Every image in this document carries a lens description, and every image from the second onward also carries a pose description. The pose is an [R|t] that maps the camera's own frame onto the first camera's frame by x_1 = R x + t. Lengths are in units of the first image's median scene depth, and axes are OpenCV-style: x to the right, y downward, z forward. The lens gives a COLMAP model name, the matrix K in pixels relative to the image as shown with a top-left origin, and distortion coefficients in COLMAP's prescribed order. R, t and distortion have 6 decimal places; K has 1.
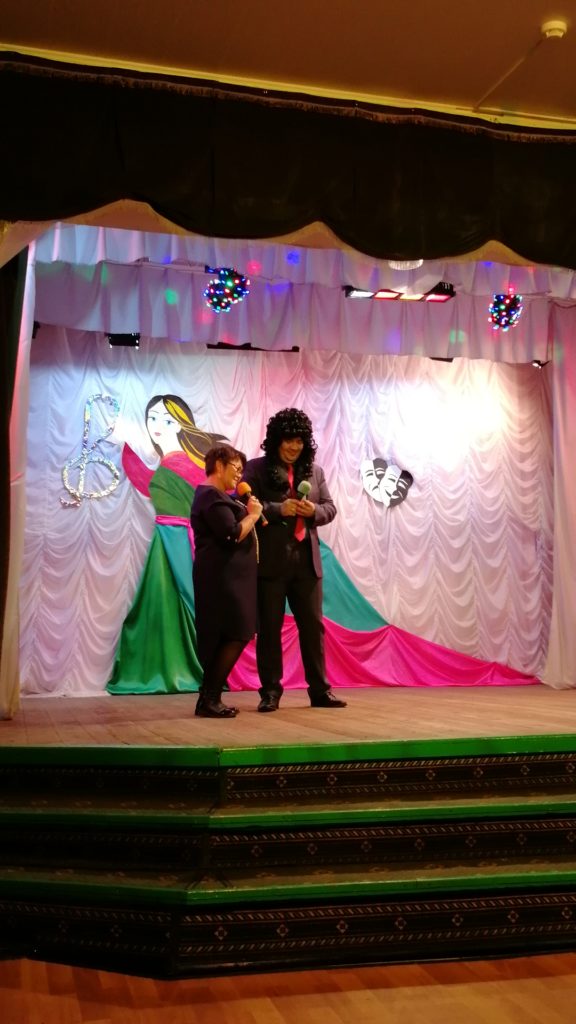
lens RADIAL K [[1032.5, 0, 288.0], [0, 1032.5, 512.0], [0, 0, 1]] dist [0.153779, -0.415704]
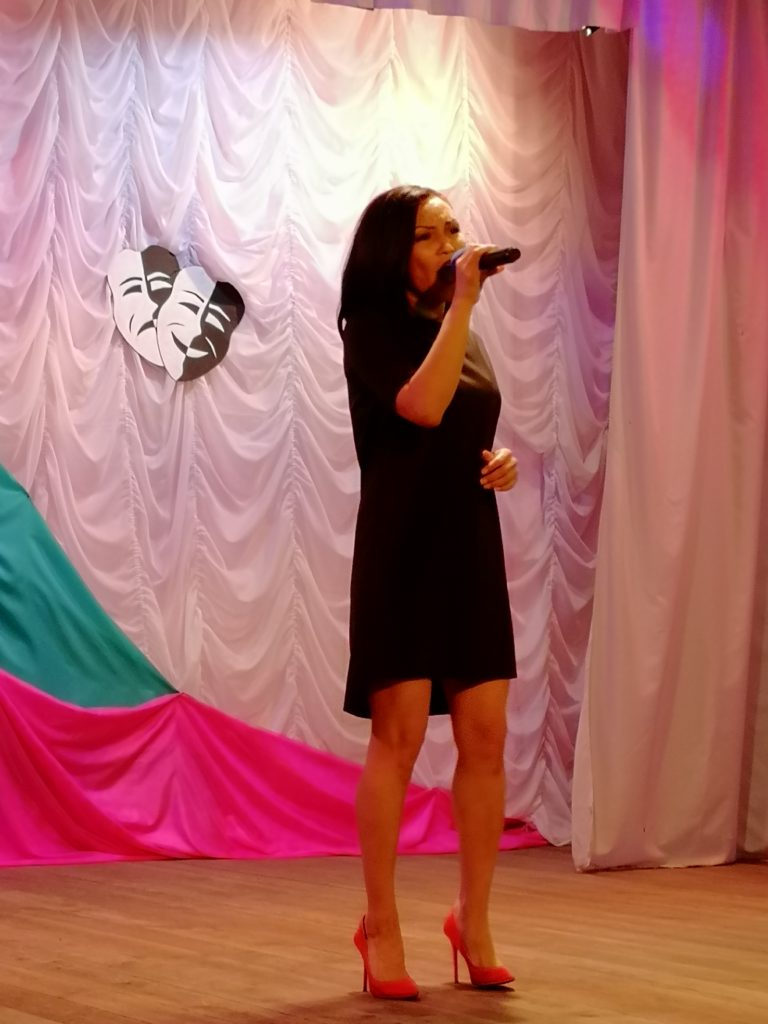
lens RADIAL K [[2959.2, 0, 384.0], [0, 2959.2, 512.0], [0, 0, 1]] dist [0.415751, -2.692496]
pose [[0.971084, 0.026396, 0.237276, -0.083455], [-0.046467, 0.995760, 0.079396, -0.045756], [-0.234174, -0.088126, 0.968192, -0.056839]]
